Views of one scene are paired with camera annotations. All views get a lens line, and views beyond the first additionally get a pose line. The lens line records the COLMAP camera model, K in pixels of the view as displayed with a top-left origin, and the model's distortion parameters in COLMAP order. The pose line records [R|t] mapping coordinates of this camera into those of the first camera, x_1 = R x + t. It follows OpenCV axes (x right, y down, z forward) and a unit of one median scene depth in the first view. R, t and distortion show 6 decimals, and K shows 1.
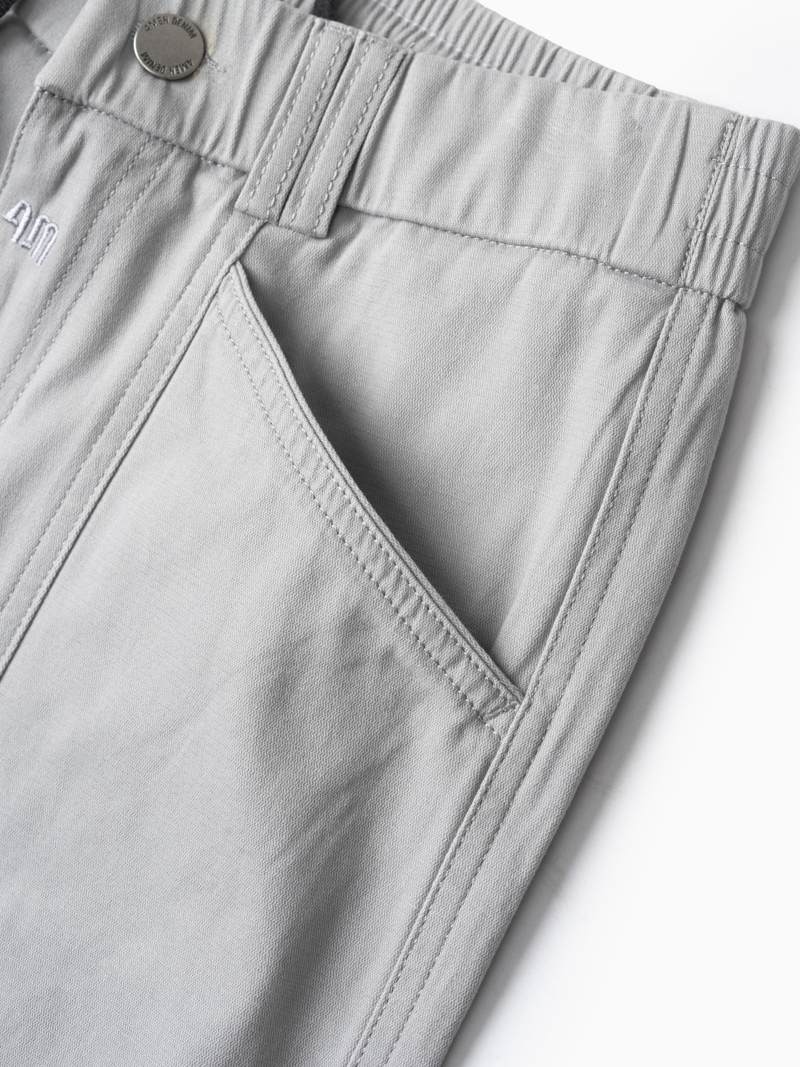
lens RADIAL K [[2399.8, 0, 400.0], [0, 2399.8, 533.5], [0, 0, 1]] dist [-0.022295, -0.079075]
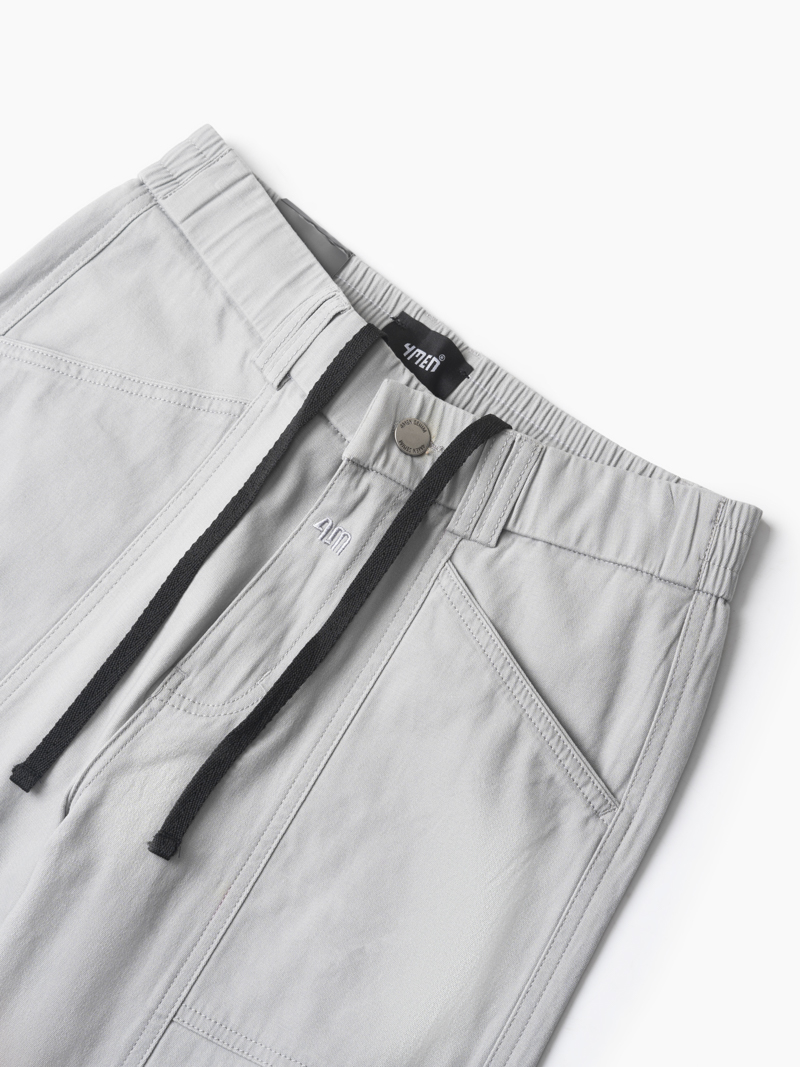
lens RADIAL K [[2399.8, 0, 400.0], [0, 2399.8, 533.5], [0, 0, 1]] dist [-0.022295, -0.079075]
pose [[0.992776, 0.055367, 0.106443, -0.305331], [-0.048541, 0.996659, -0.065693, -0.012297], [-0.109725, 0.060052, 0.992146, -0.815008]]
